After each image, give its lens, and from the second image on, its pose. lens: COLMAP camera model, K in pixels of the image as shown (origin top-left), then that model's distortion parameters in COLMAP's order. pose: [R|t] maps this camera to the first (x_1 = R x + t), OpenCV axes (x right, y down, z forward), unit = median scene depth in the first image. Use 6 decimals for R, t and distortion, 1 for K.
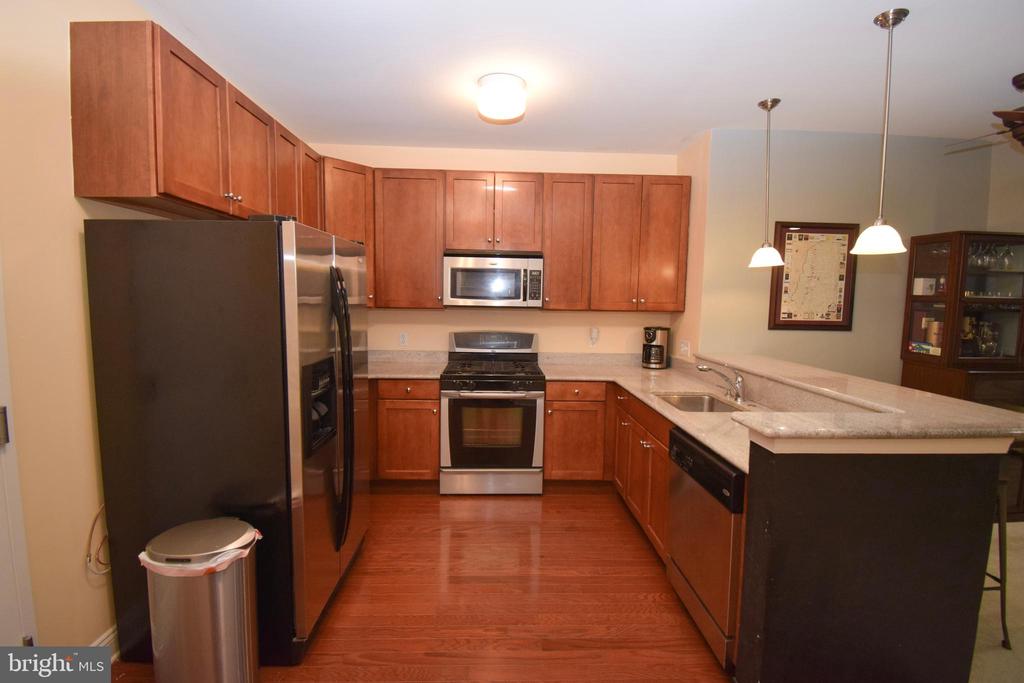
lens RADIAL K [[465.1, 0, 511.7], [0, 465.1, 337.3], [0, 0, 1]] dist [-0.002542, -0.000213]
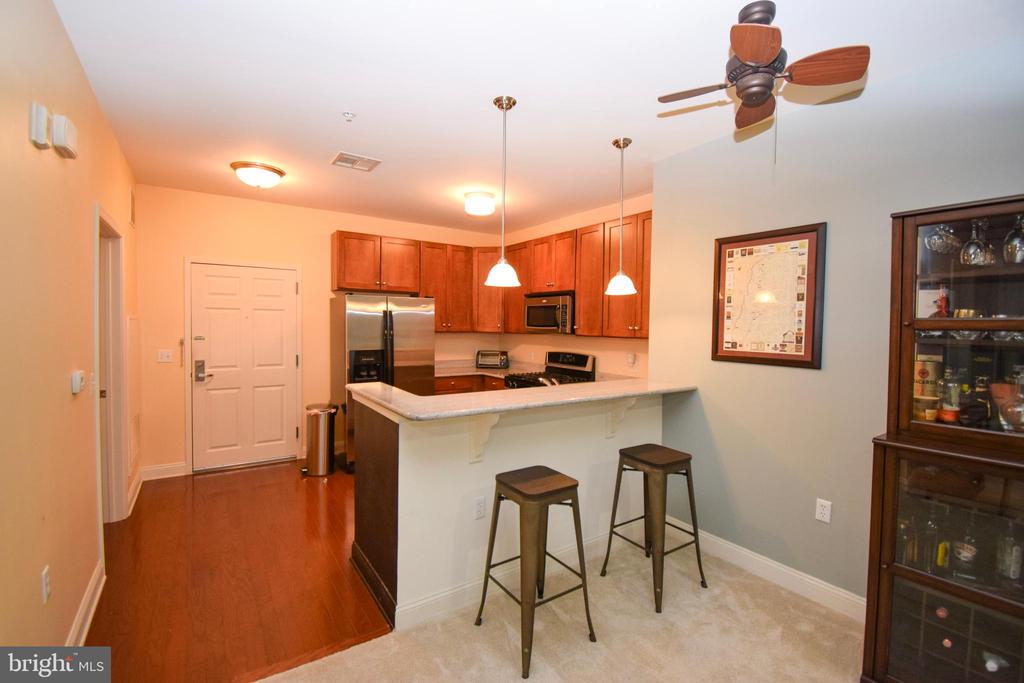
lens RADIAL K [[465.1, 0, 512.8], [0, 465.1, 340.2], [0, 0, 1]] dist [-0.002542, -0.000213]
pose [[0.522268, 0.021523, -0.852510, 1.108377], [-0.082211, 0.996296, -0.025211, -0.001576], [0.848809, 0.083253, 0.522103, 0.217199]]
